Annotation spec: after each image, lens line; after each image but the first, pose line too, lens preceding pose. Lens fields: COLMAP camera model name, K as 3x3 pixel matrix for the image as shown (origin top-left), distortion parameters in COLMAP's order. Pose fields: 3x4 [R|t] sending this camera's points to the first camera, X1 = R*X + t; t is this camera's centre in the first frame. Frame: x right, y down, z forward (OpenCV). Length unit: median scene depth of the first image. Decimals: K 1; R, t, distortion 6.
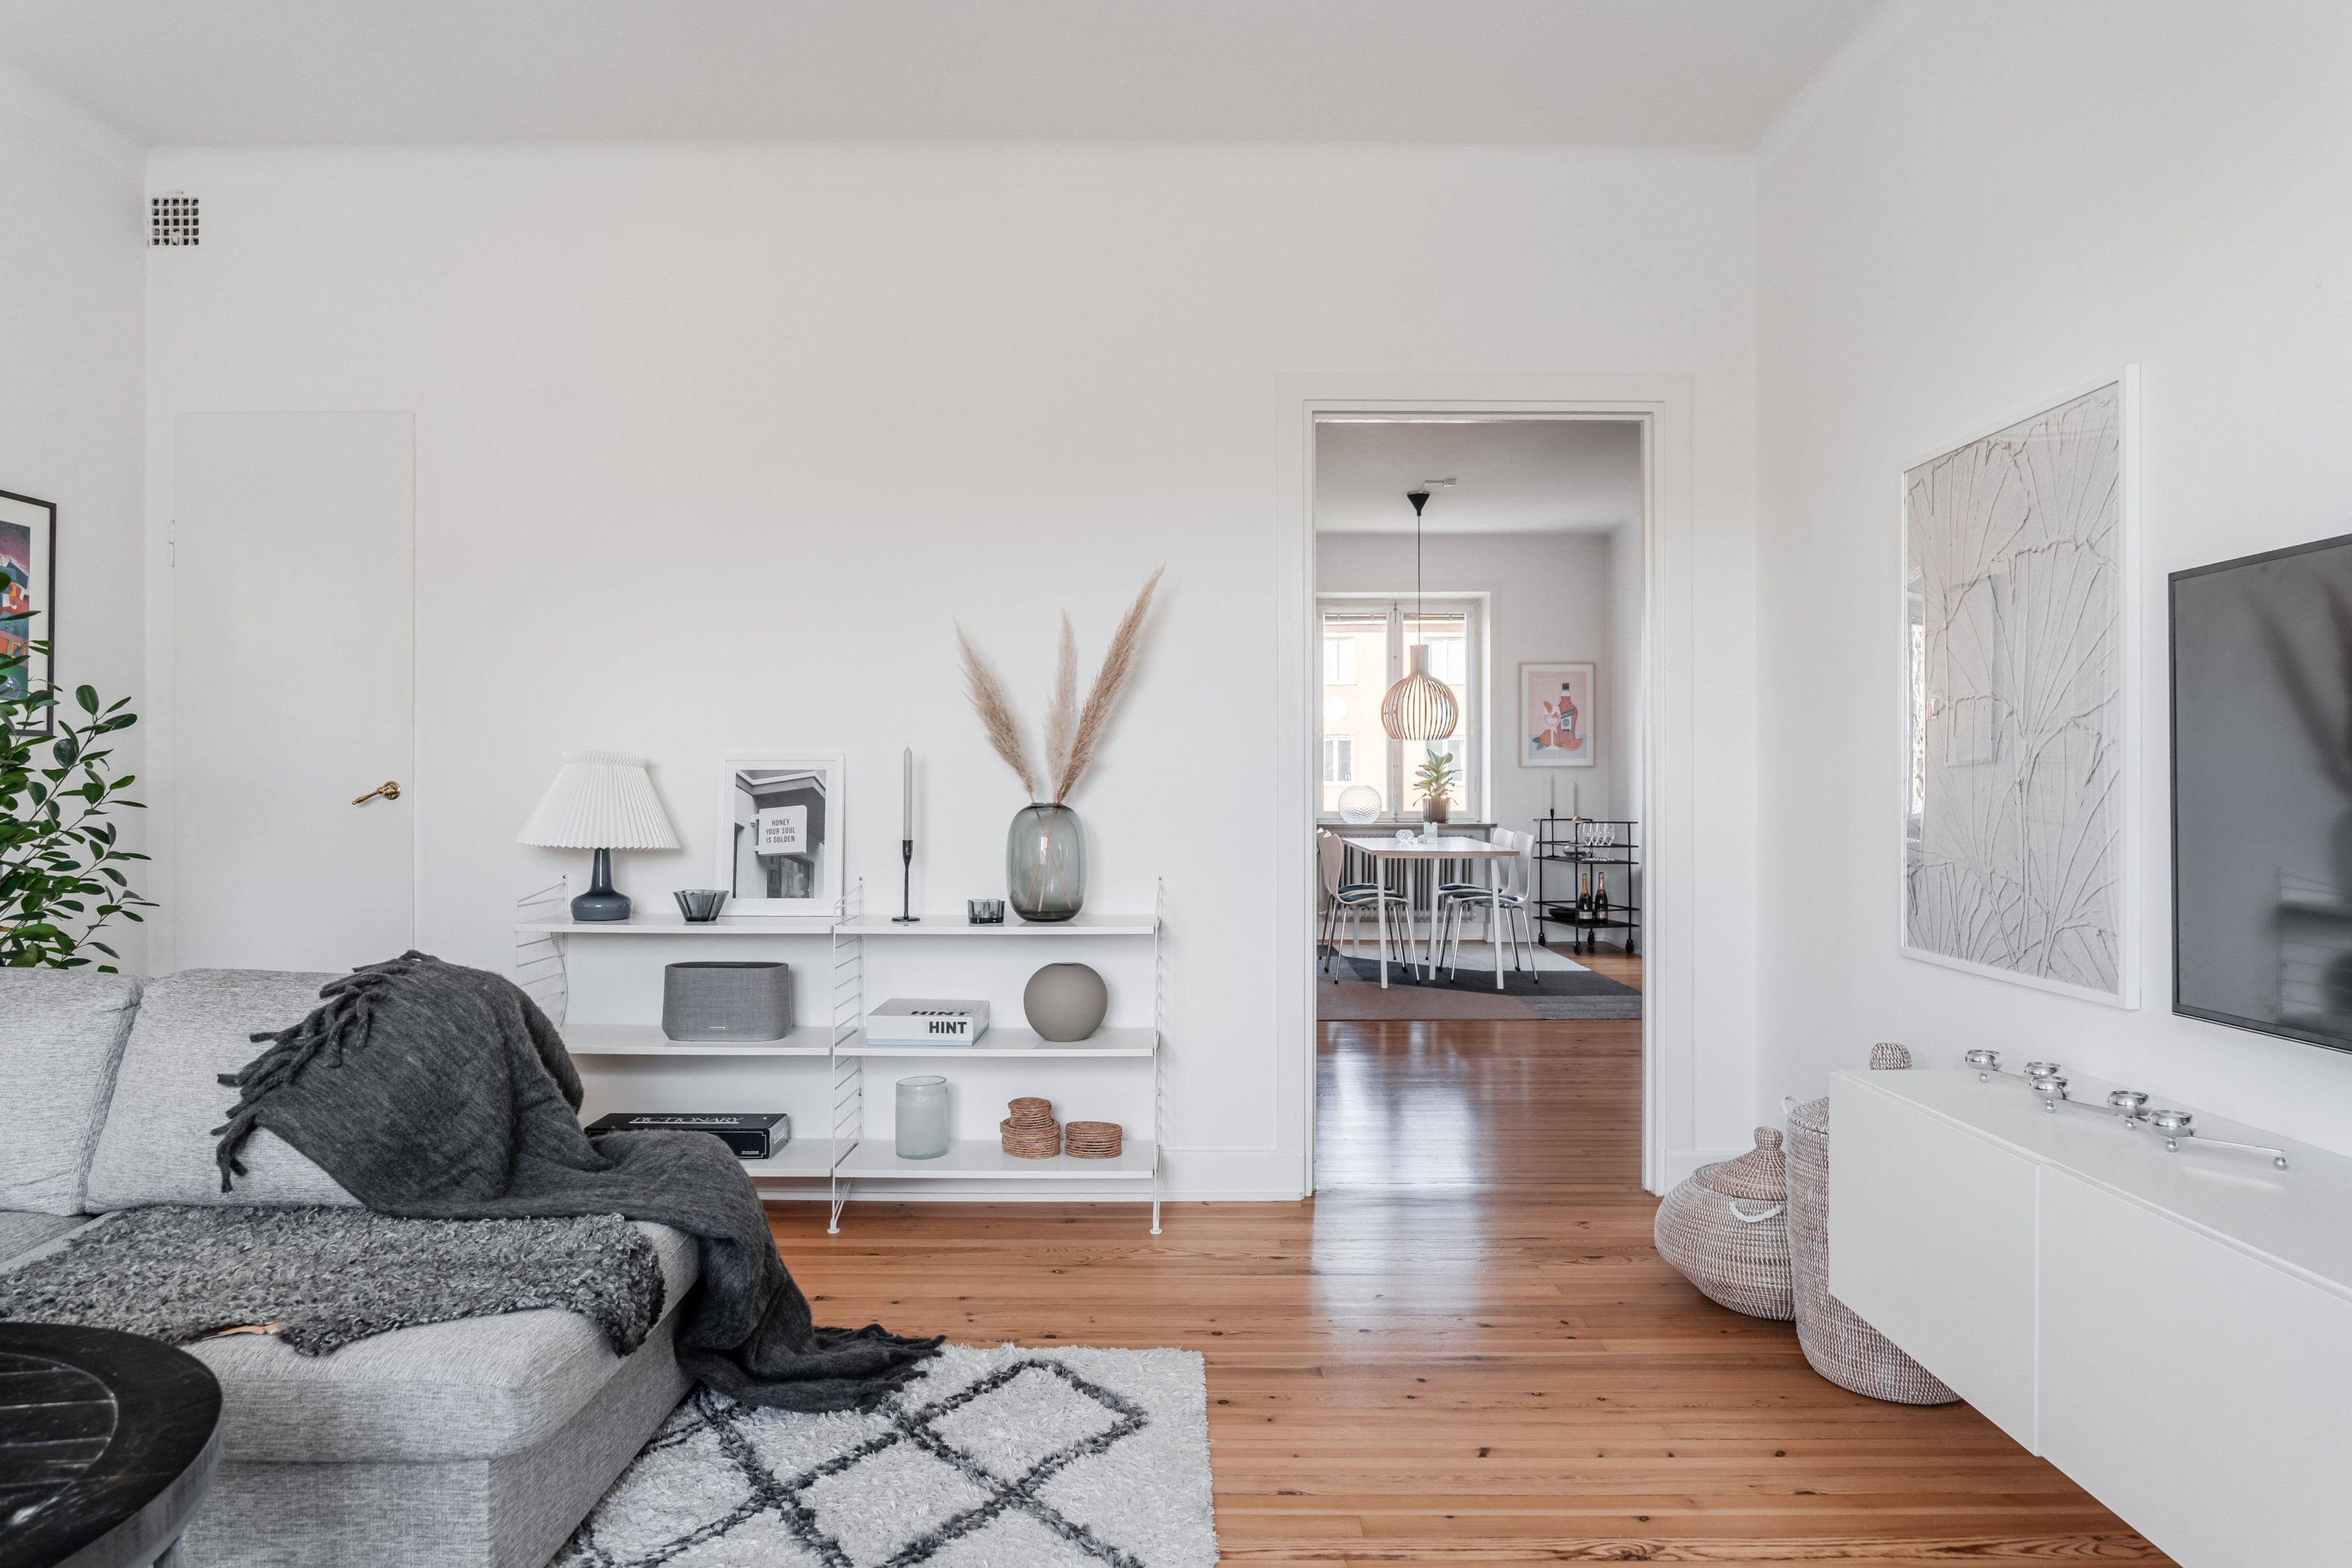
lens RADIAL K [[1479.4, 0, 1176.0], [0, 1479.4, 784.0], [0, 0, 1]] dist [0.001204, 0.000413]
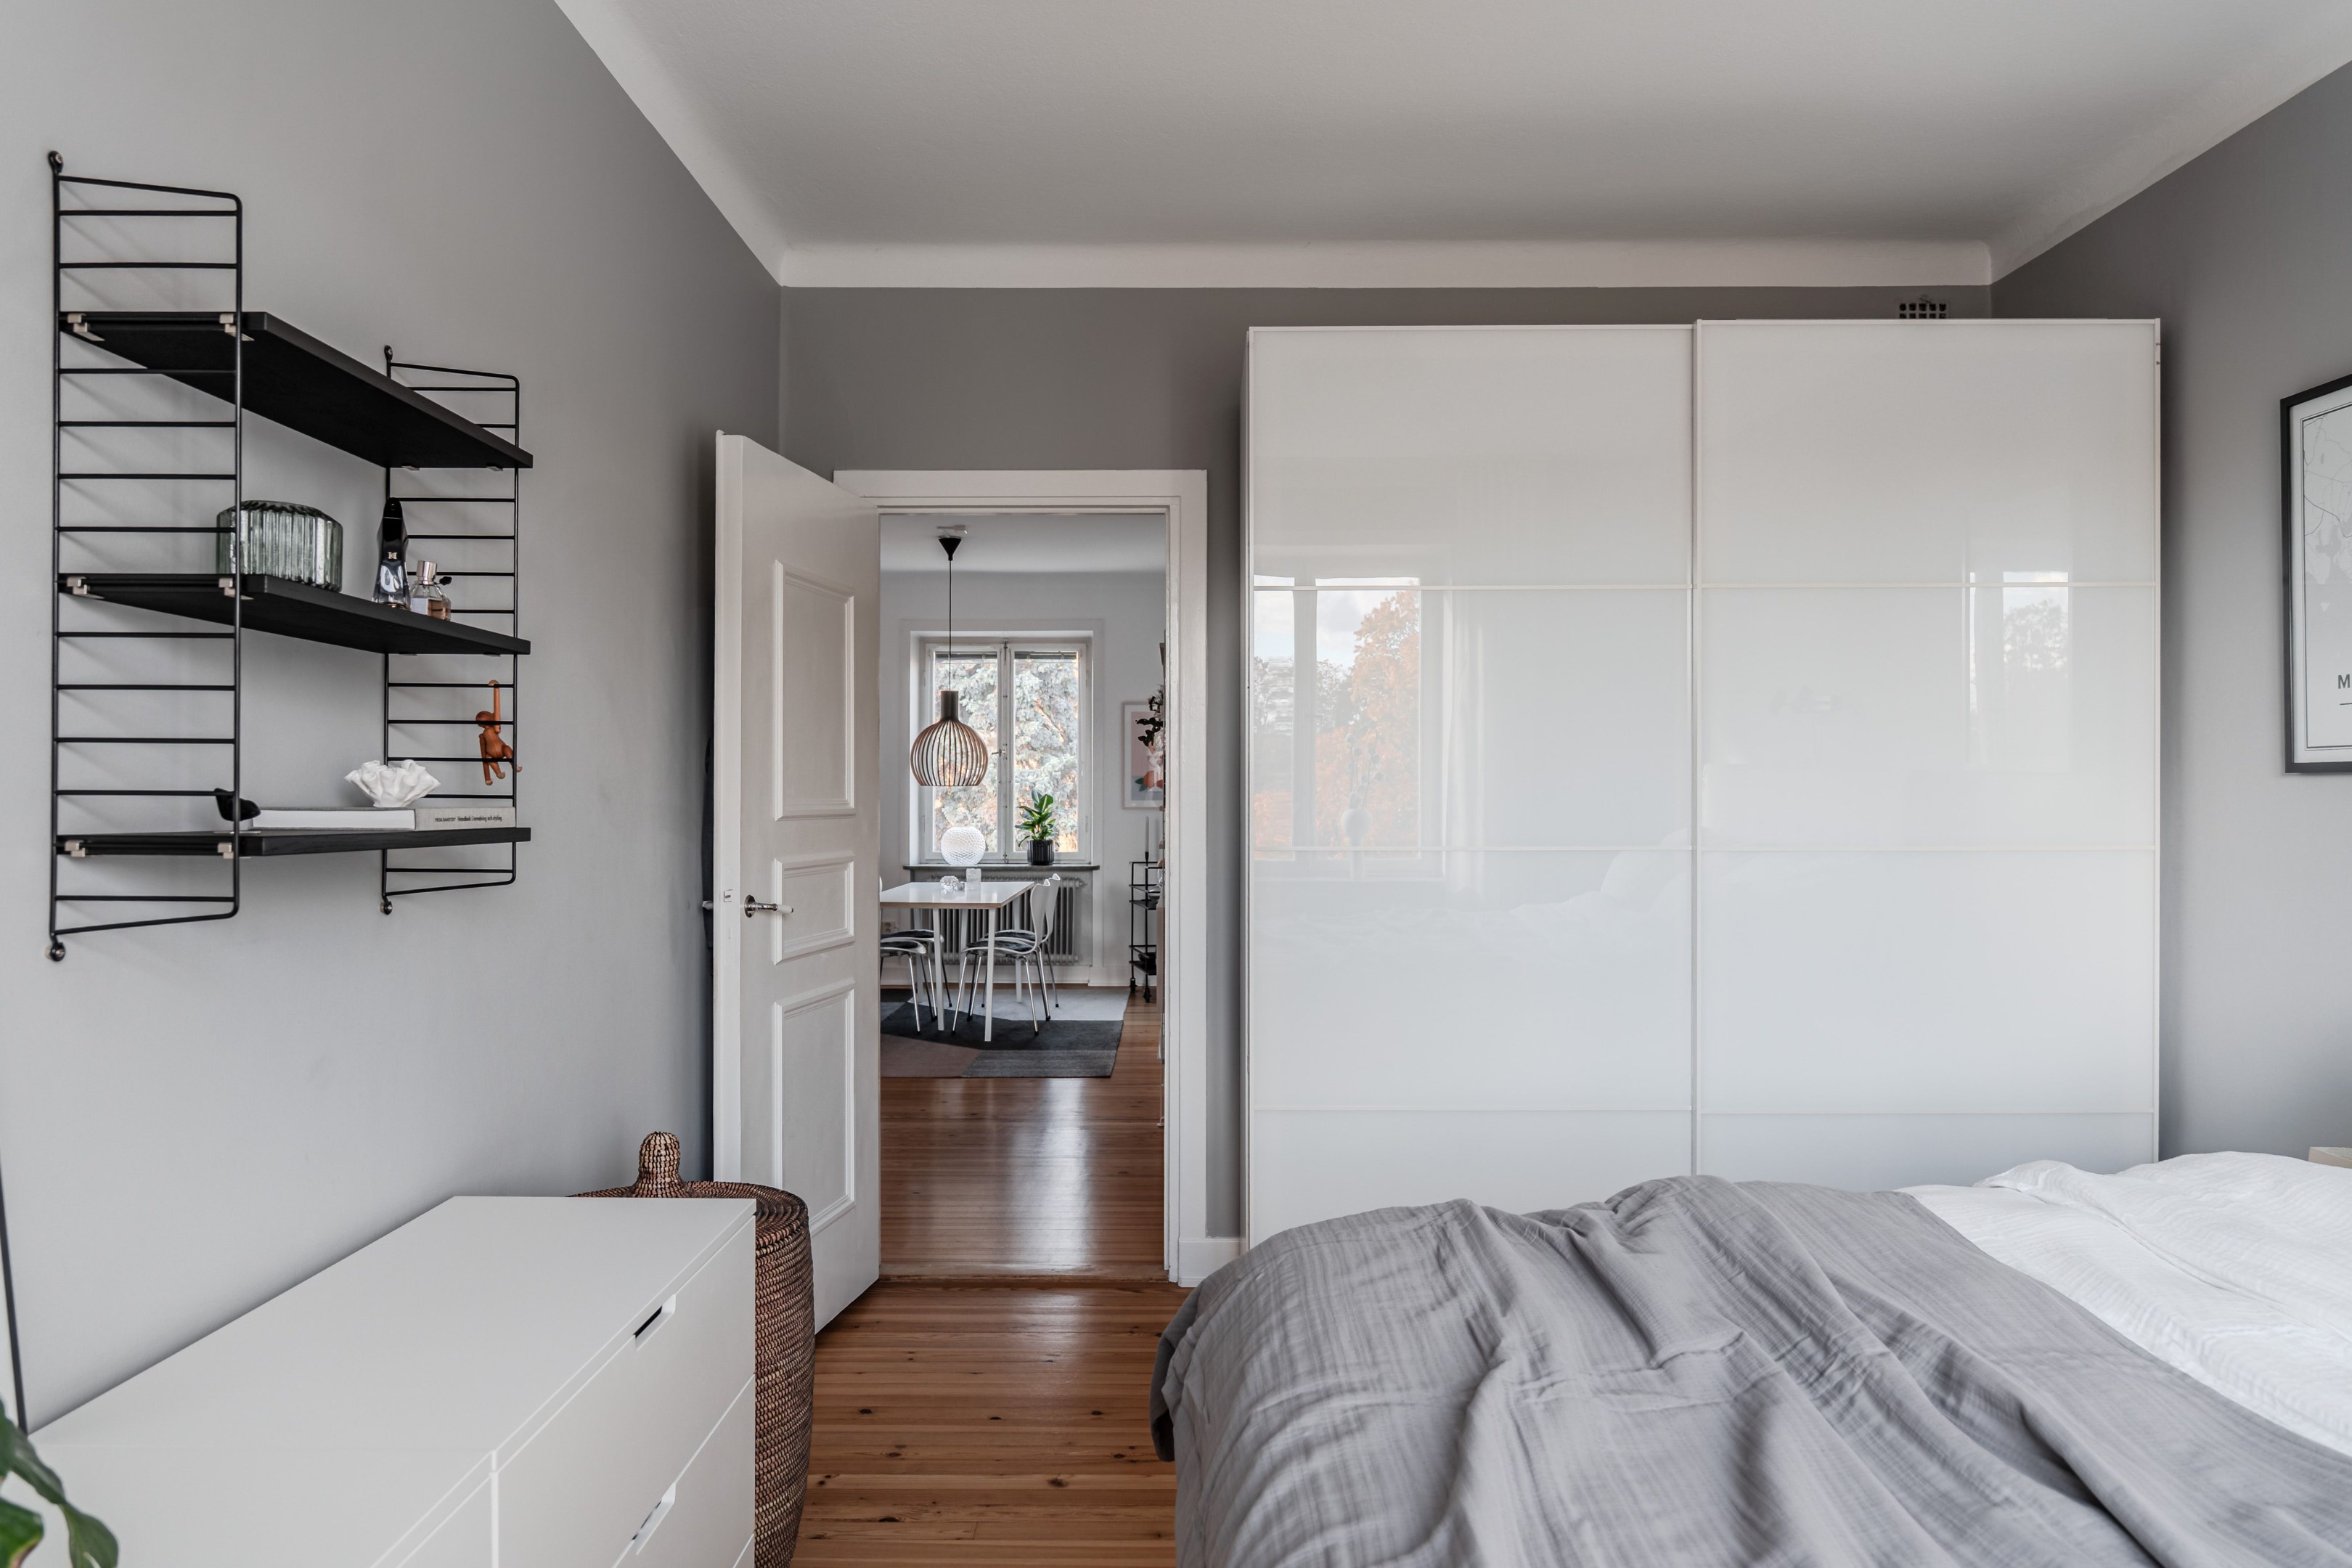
lens RADIAL K [[1479.4, 0, 1176.0], [0, 1479.4, 784.0], [0, 0, 1]] dist [0.001204, 0.000413]
pose [[0.999984, -0.001000, -0.005583, 0.316032], [0.000931, 0.999923, -0.012387, -0.017981], [0.005595, 0.012381, 0.999908, 0.018205]]
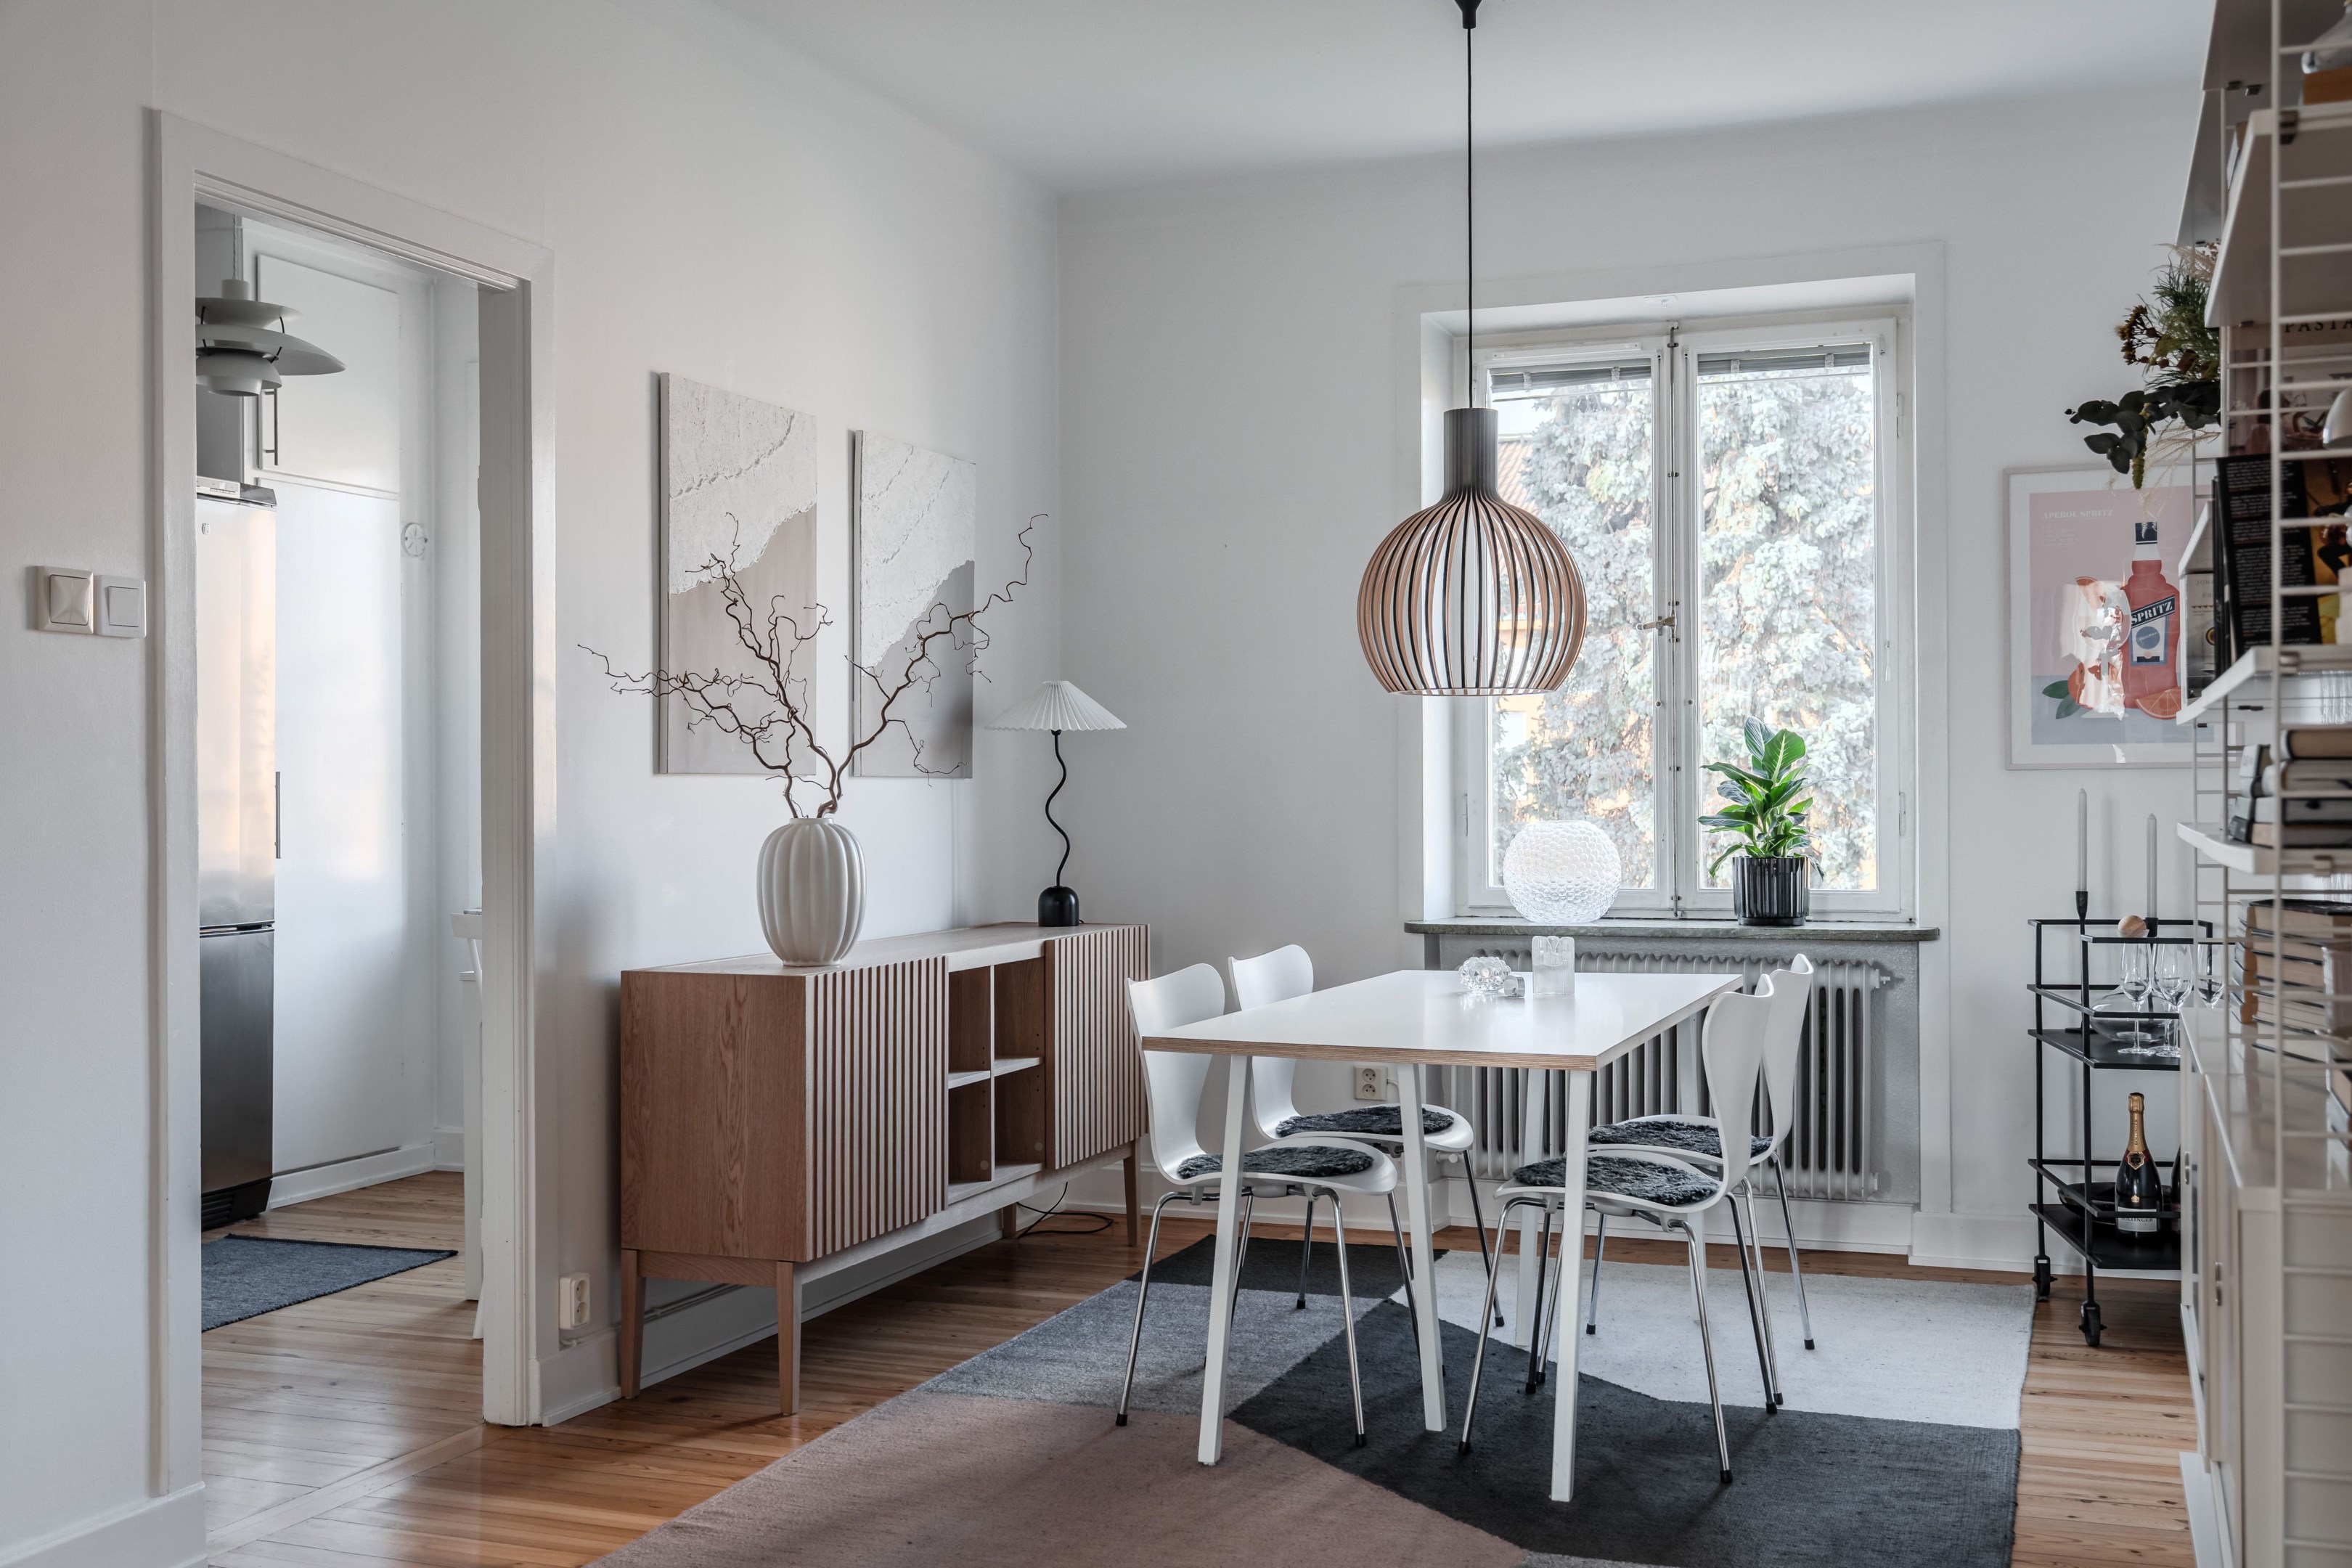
lens RADIAL K [[2376.4, 0, 1176.0], [0, 2376.4, 784.0], [0, 0, 1]] dist [-0.007911, -0.003285]
pose [[0.931647, -0.010251, -0.363219, 0.292891], [0.005843, 0.999895, -0.013234, -0.001704], [0.363317, 0.010207, 0.931610, 0.468786]]
